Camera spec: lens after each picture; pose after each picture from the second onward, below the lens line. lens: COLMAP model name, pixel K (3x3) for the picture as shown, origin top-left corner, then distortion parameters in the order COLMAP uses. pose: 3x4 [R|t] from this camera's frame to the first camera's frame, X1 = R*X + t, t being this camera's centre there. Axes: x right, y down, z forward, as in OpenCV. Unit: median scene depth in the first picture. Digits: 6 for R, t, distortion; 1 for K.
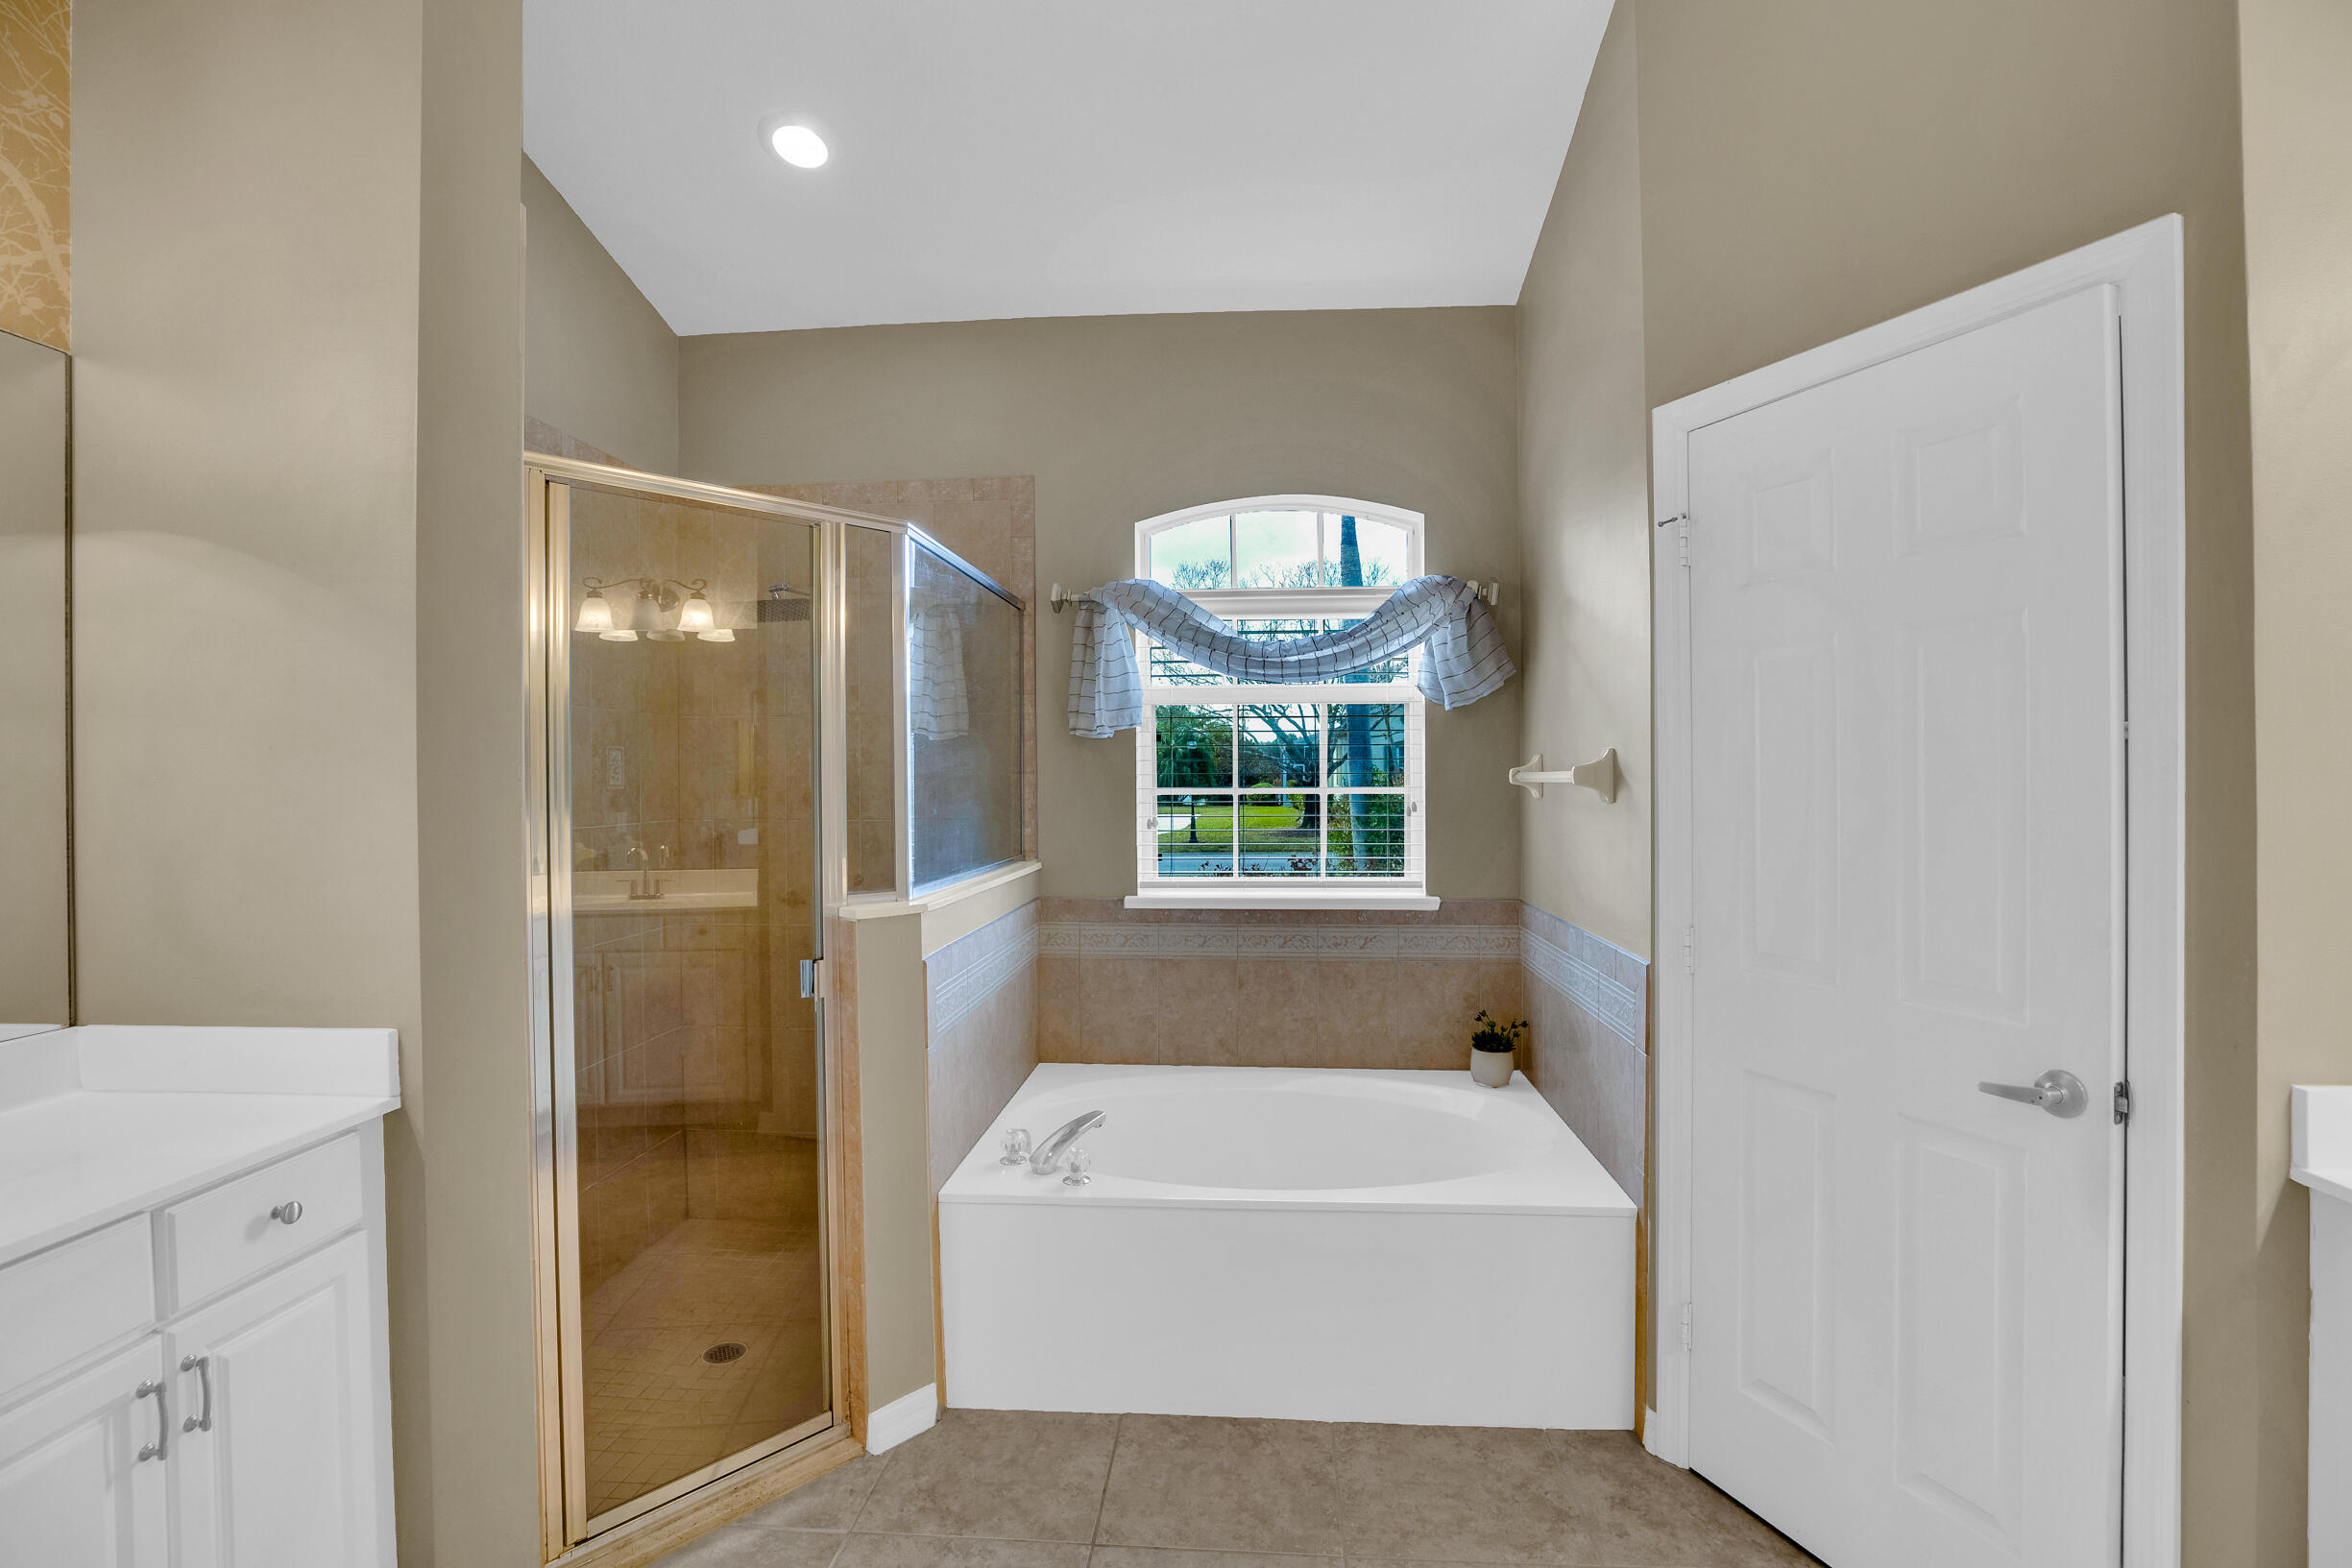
lens RADIAL K [[1076.0, 0, 1177.5], [0, 1076.0, 783.5], [0, 0, 1]] dist [-0.040562, 0.010215]
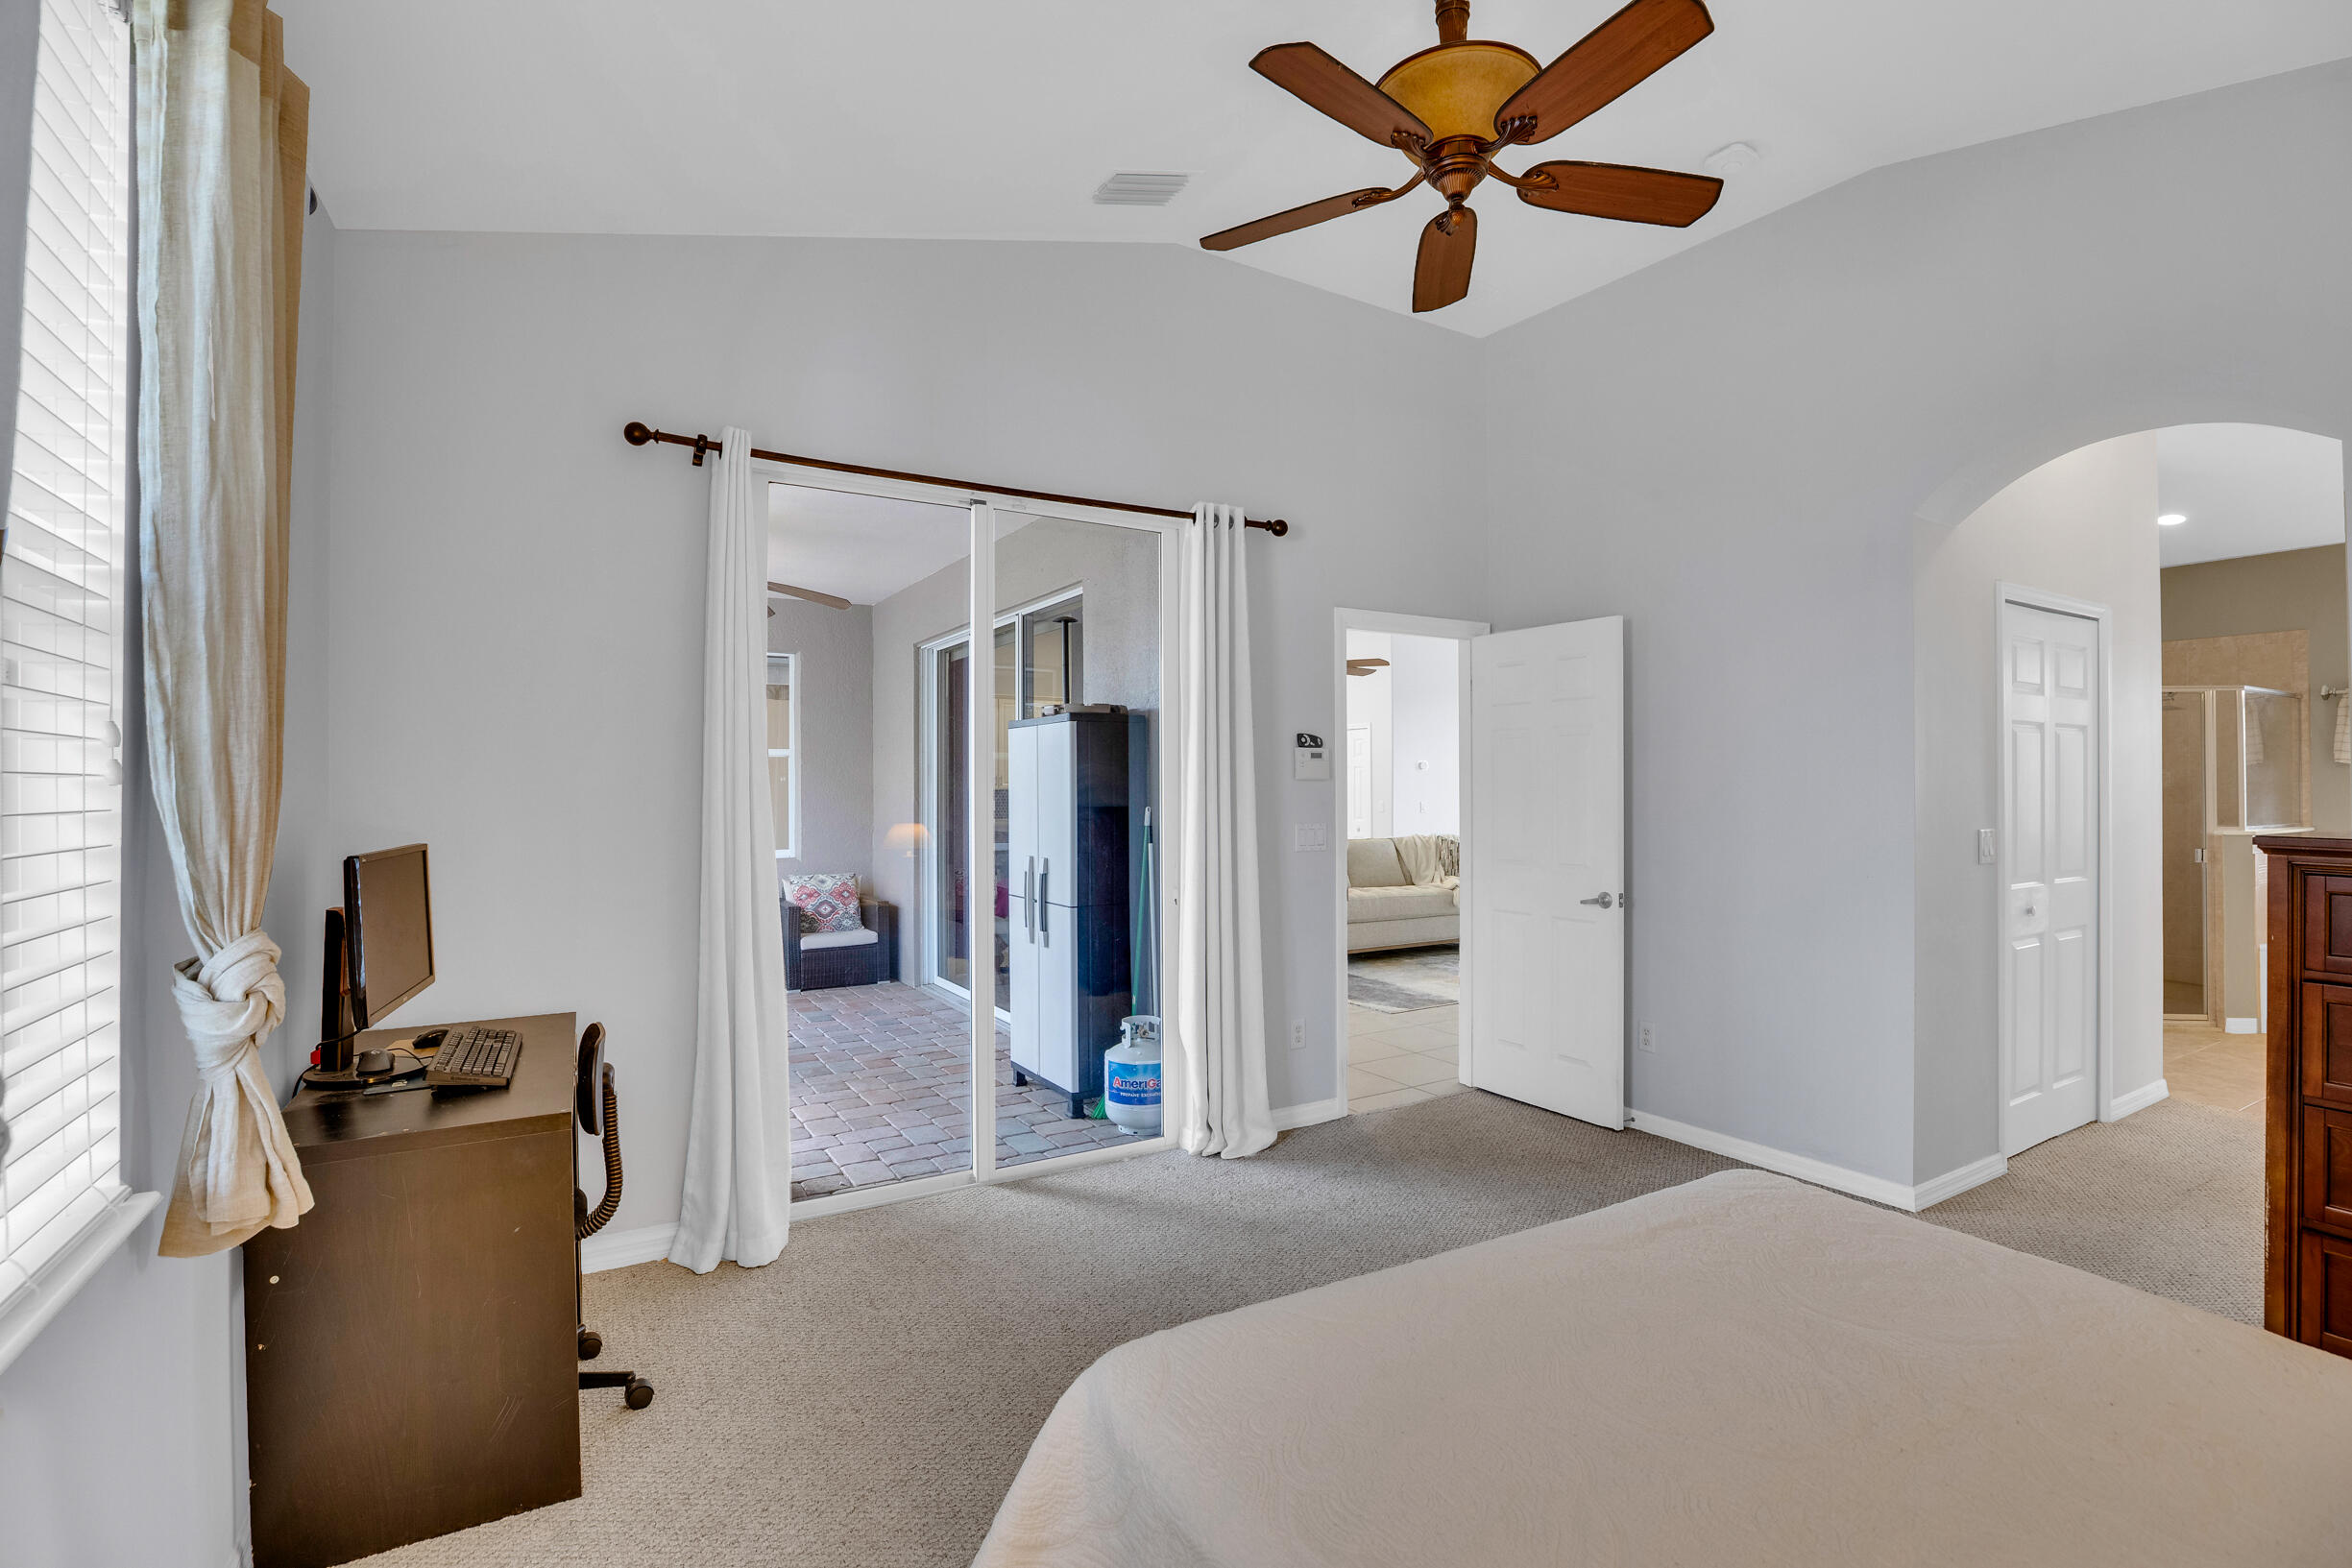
lens RADIAL K [[1076.0, 0, 1176.2], [0, 1076.0, 790.6], [0, 0, 1]] dist [-0.040562, 0.010215]
pose [[0.580164, -0.003555, -0.814492, 0.323718], [-0.003174, 0.999973, -0.006625, 0.038814], [0.814493, 0.006428, 0.580137, -2.724446]]
